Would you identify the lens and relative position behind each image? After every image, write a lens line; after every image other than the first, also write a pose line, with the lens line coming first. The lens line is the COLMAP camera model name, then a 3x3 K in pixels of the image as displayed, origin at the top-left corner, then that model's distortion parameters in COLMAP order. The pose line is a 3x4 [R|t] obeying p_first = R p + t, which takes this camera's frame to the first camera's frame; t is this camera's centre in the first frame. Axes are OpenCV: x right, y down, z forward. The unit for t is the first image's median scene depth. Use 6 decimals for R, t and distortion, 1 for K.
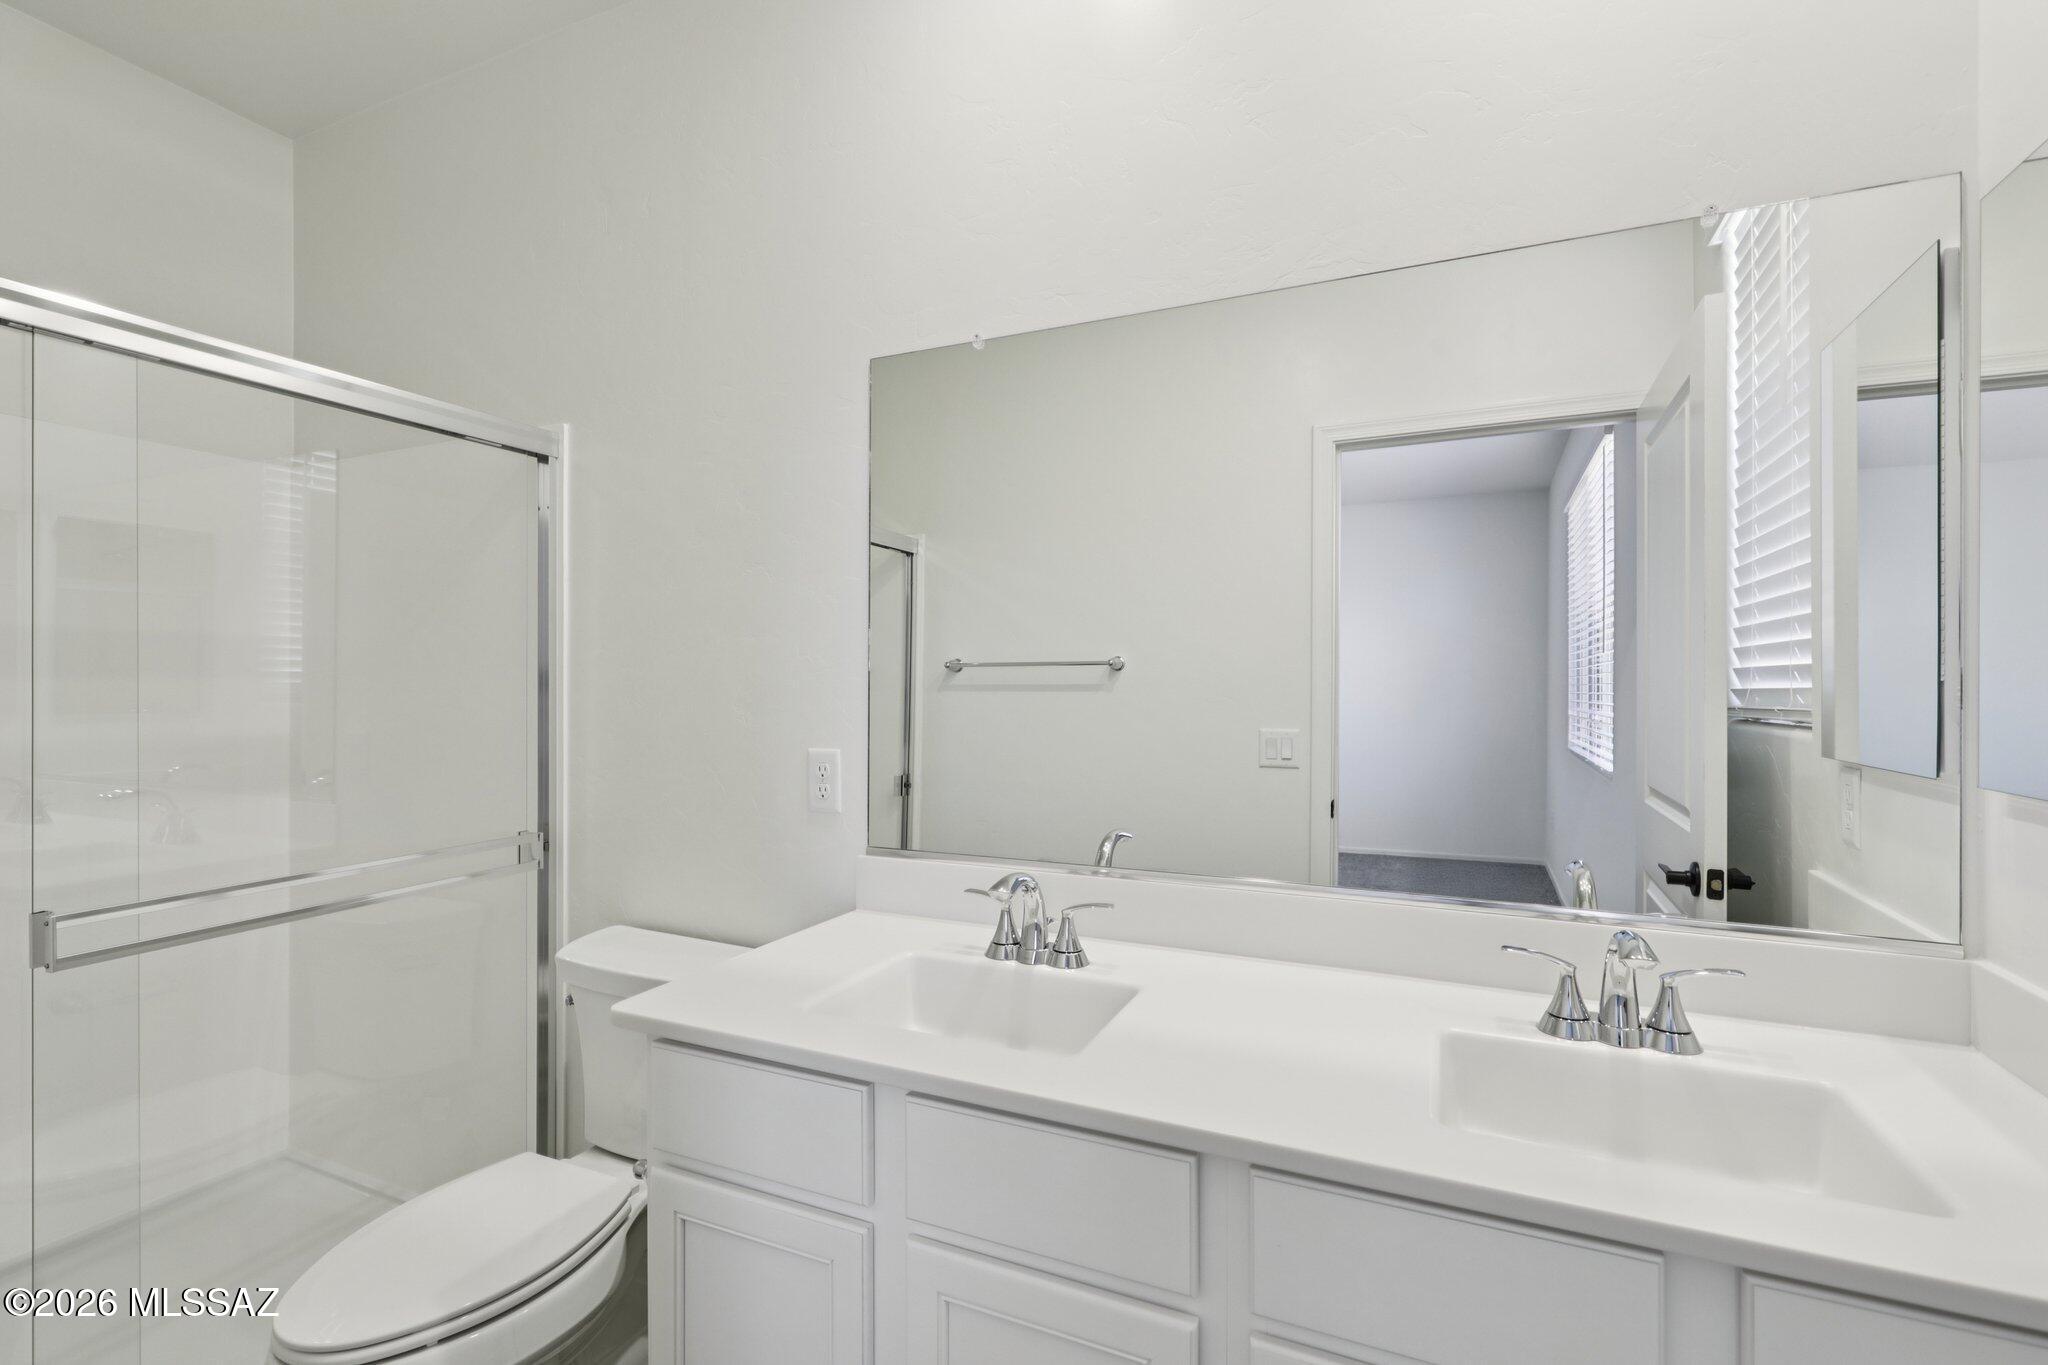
lens RADIAL K [[923.2, 0, 1030.6], [0, 923.2, 677.9], [0, 0, 1]] dist [-0.003103, -0.000122]
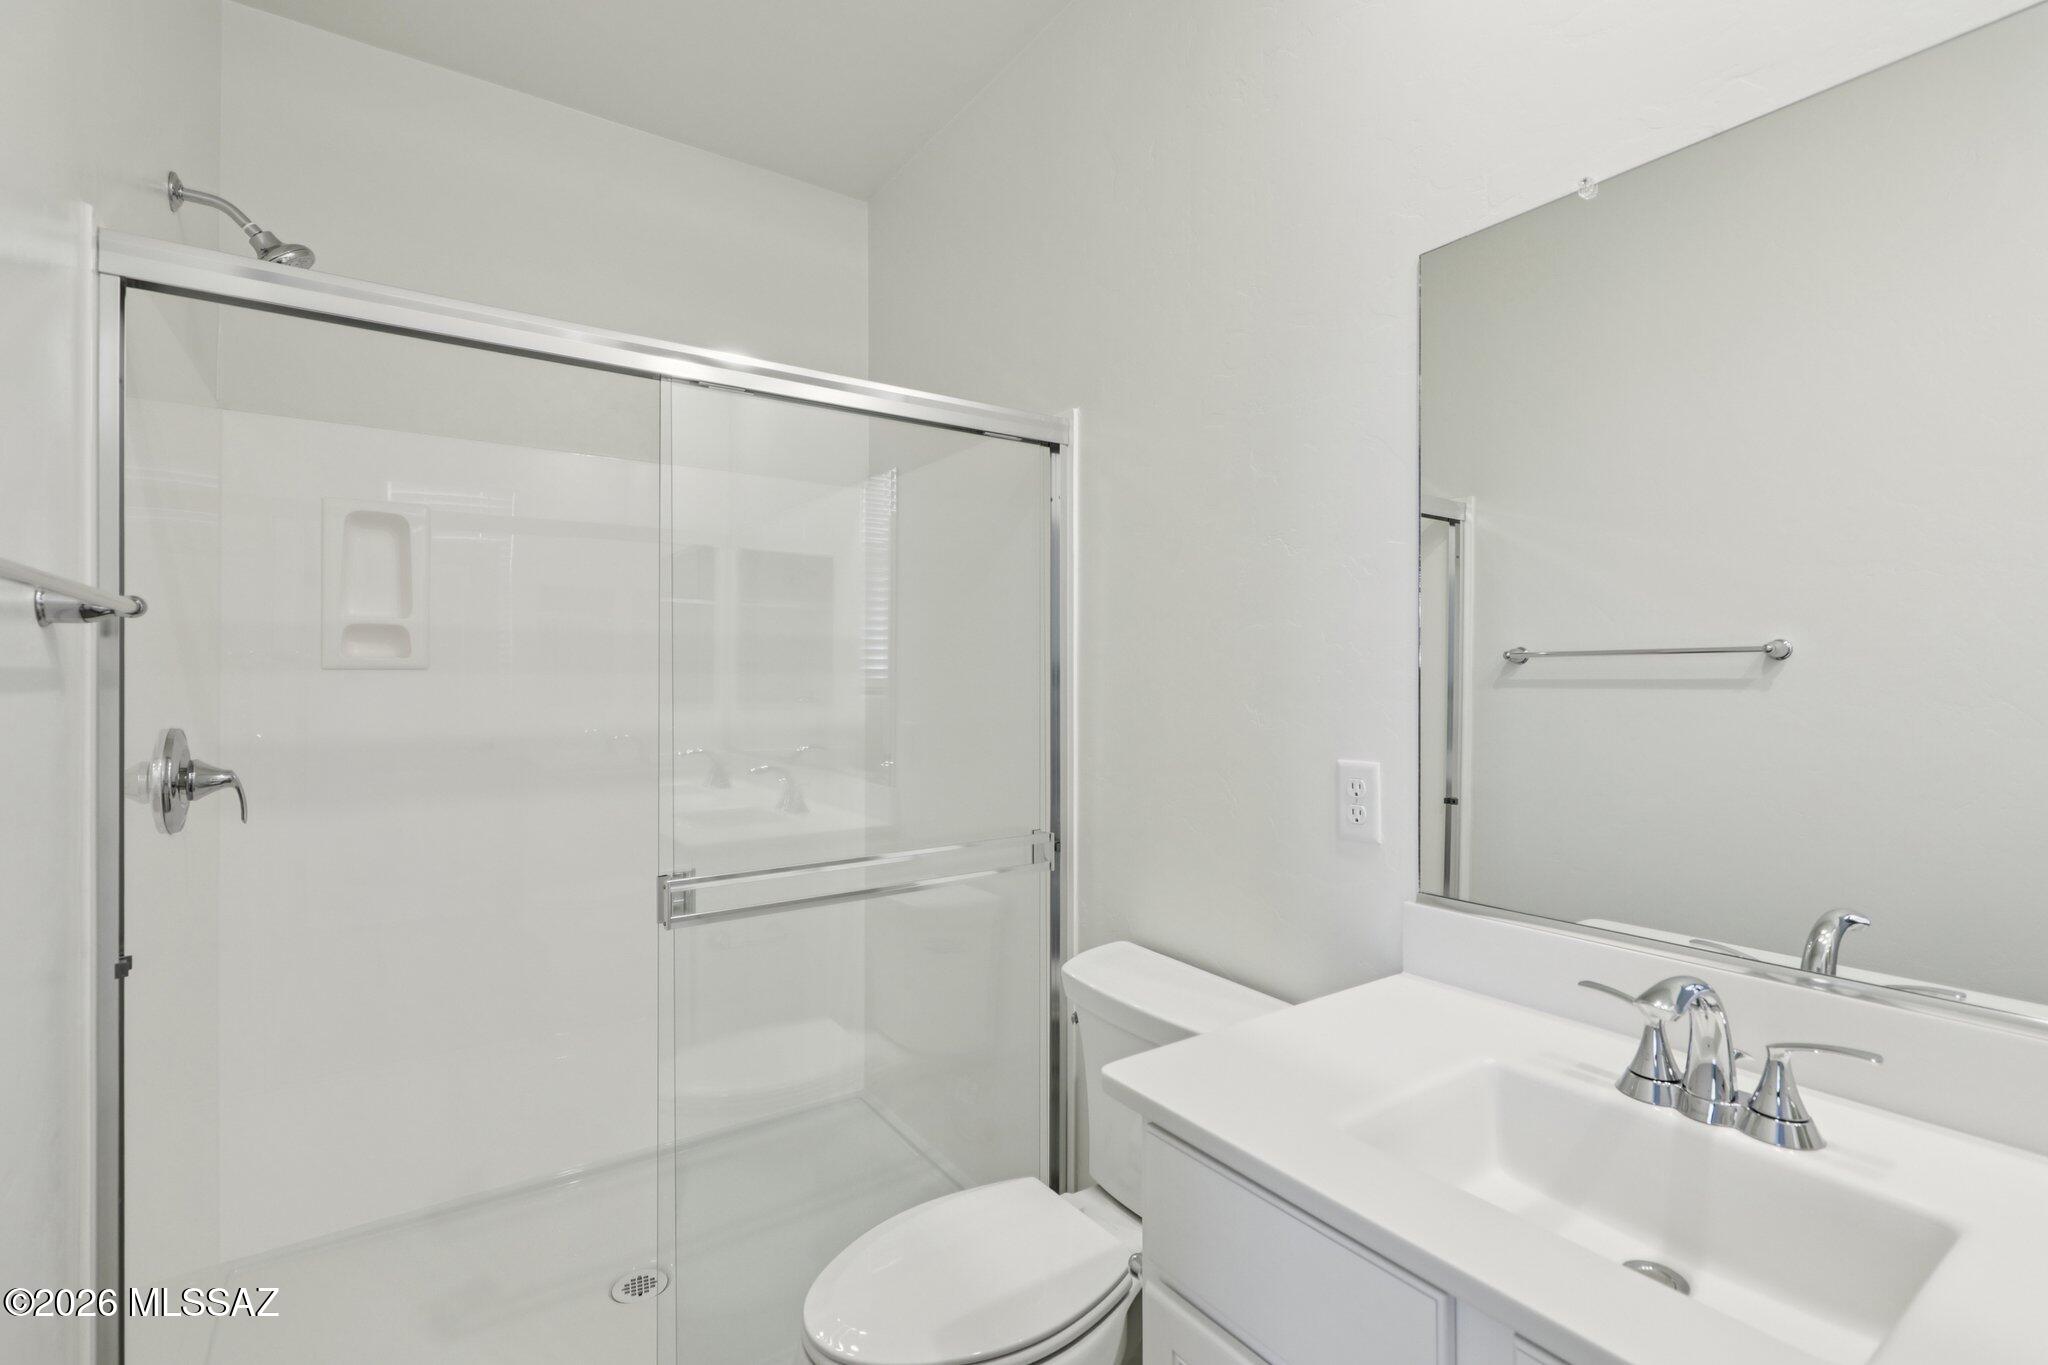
lens RADIAL K [[923.2, 0, 1030.6], [0, 923.2, 677.9], [0, 0, 1]] dist [-0.003103, -0.000122]
pose [[0.855710, -0.001096, -0.517454, -0.053702], [0.004243, 0.999979, 0.004899, 0.000493], [0.517438, -0.006388, 0.855697, 0.174533]]
